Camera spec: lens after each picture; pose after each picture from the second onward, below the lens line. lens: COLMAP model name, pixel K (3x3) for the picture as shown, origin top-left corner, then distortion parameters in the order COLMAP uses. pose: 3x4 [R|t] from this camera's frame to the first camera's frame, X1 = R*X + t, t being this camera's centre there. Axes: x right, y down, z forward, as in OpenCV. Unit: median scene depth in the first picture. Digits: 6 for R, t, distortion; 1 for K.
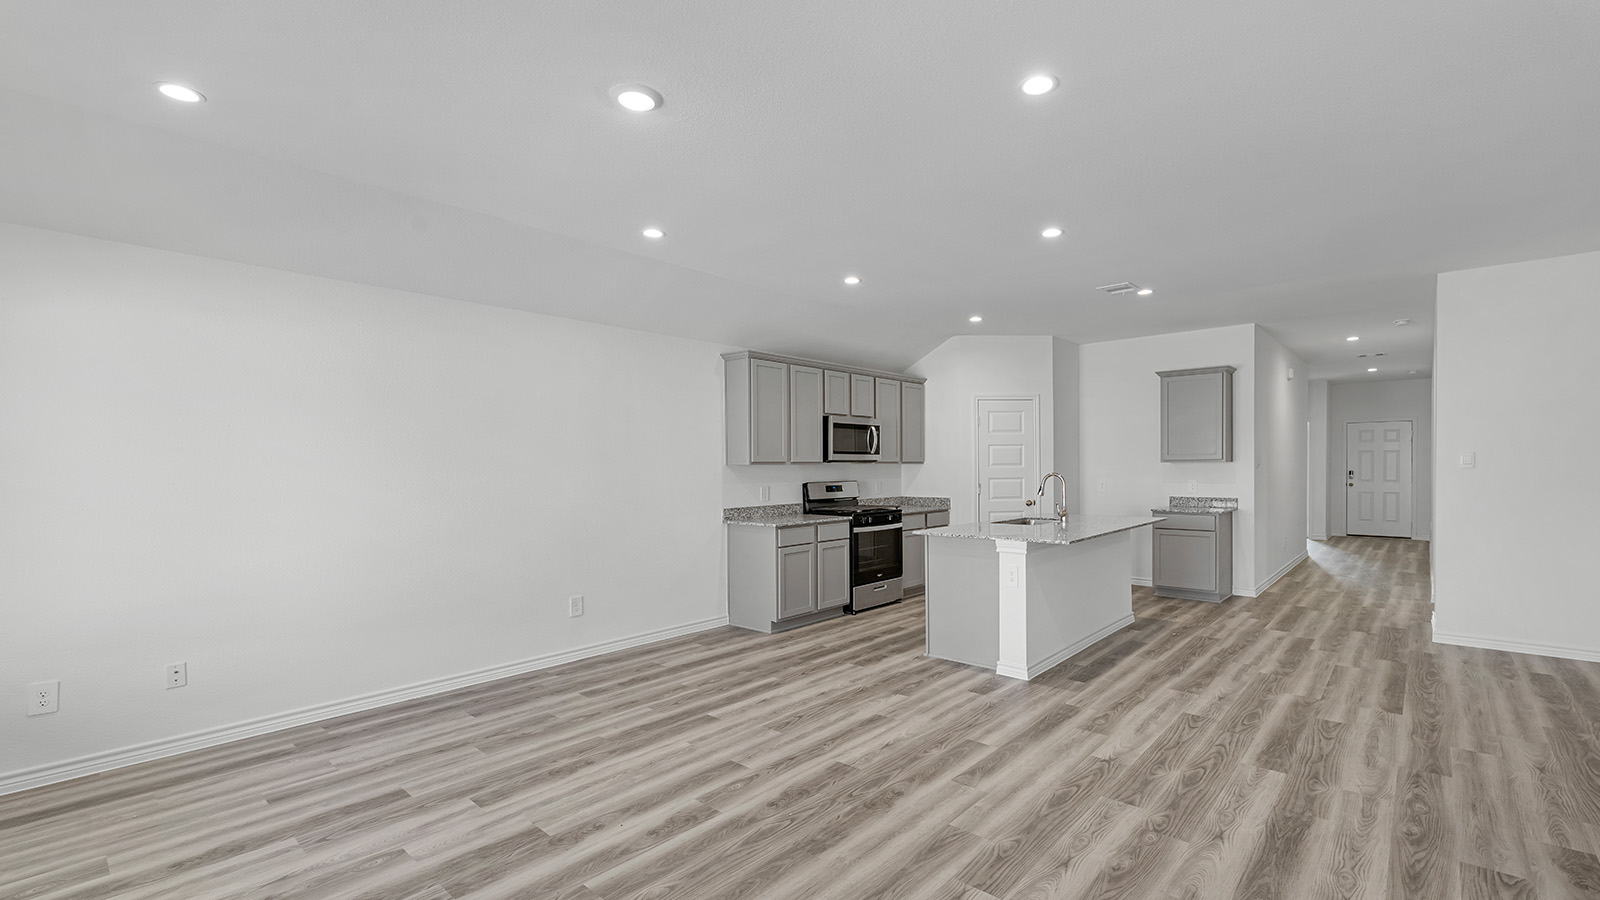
lens RADIAL K [[692.0, 0, 807.0], [0, 692.0, 352.3], [0, 0, 1]] dist [0.018210, -0.006419]
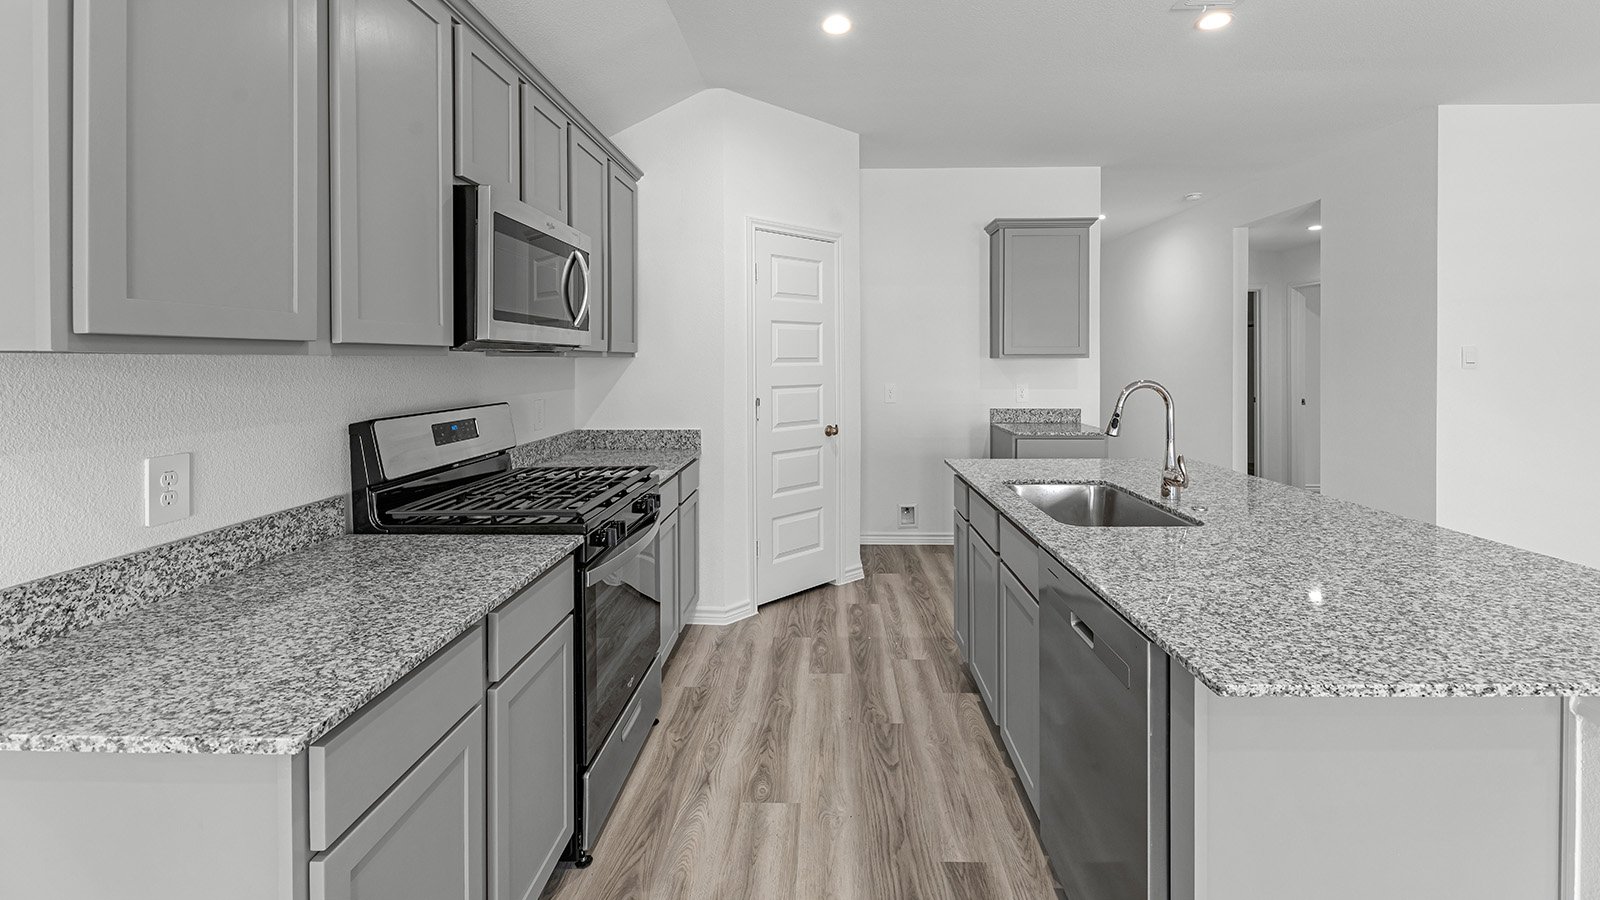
lens RADIAL K [[692.0, 0, 807.0], [0, 692.0, 352.3], [0, 0, 1]] dist [0.018210, -0.006419]
pose [[0.747105, 0.014675, 0.664544, -0.053521], [-0.113560, 0.987876, 0.105854, 0.110047], [-0.654933, -0.154550, 0.739714, 0.670528]]
